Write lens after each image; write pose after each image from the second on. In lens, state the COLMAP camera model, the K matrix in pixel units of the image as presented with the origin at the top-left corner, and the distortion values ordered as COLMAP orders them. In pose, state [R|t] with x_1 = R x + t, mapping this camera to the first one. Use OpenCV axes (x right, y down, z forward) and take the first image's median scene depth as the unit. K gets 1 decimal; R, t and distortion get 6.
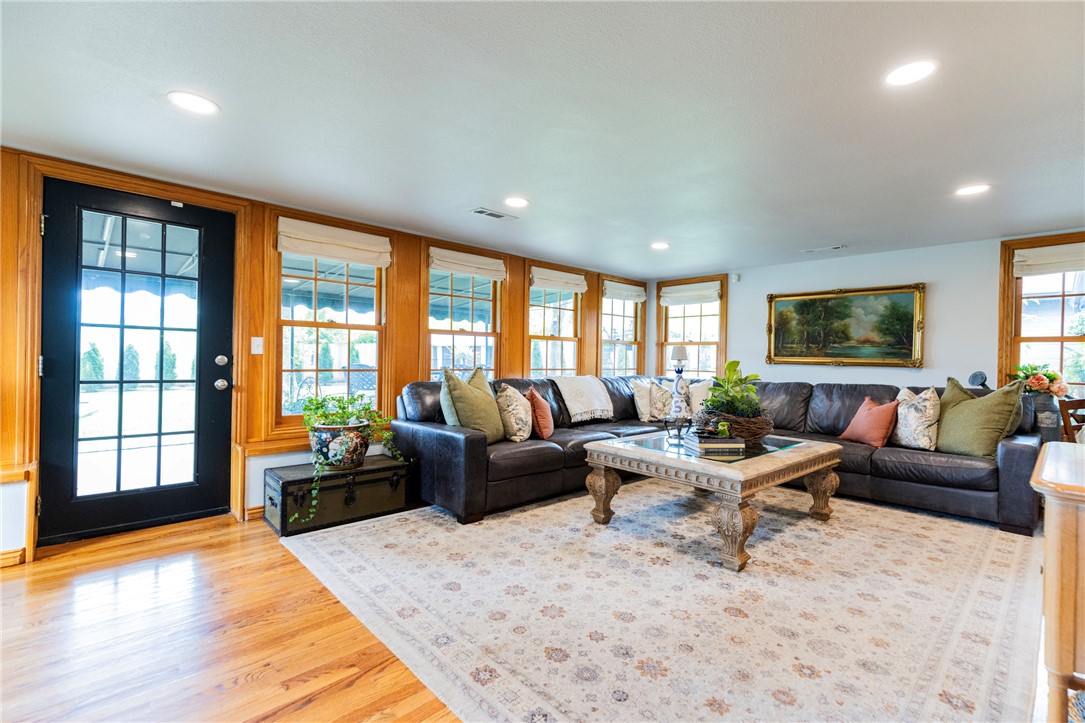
lens RADIAL K [[498.1, 0, 560.1], [0, 498.1, 360.8], [0, 0, 1]] dist [0.009380, 0.000497]
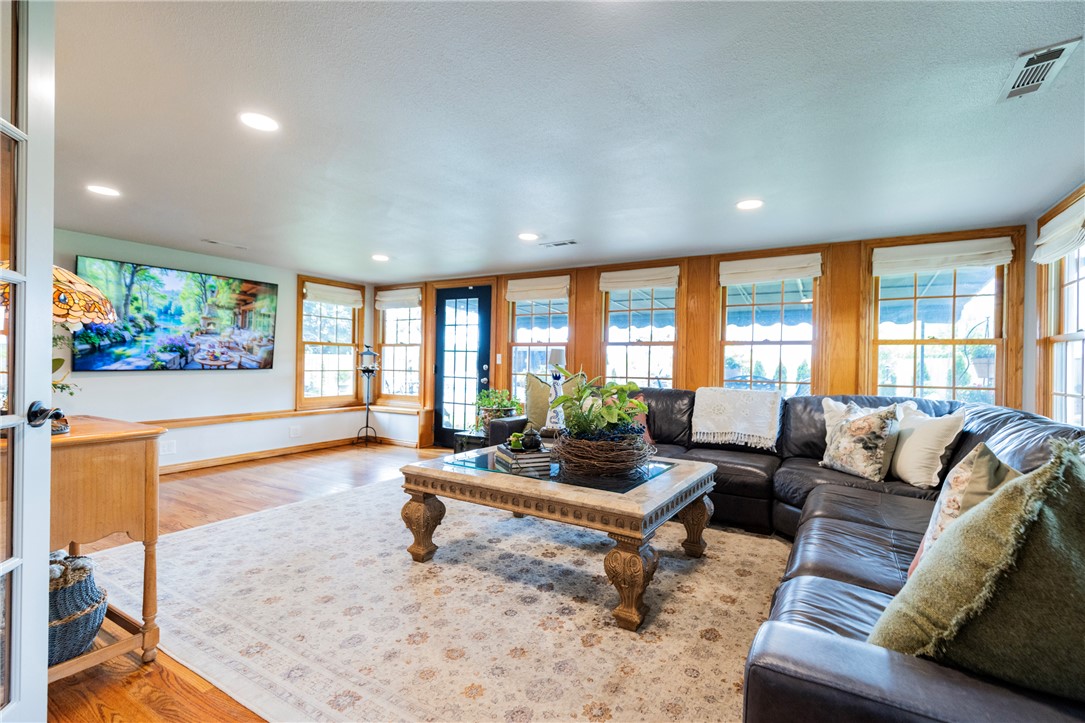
lens RADIAL K [[498.1, 0, 542.7], [0, 498.1, 360.9], [0, 0, 1]] dist [0.009380, 0.000497]
pose [[0.237871, -0.017239, -0.971144, 1.164183], [-0.017970, 0.999593, -0.022146, 0.012828], [0.971131, 0.022719, 0.237464, 0.799801]]
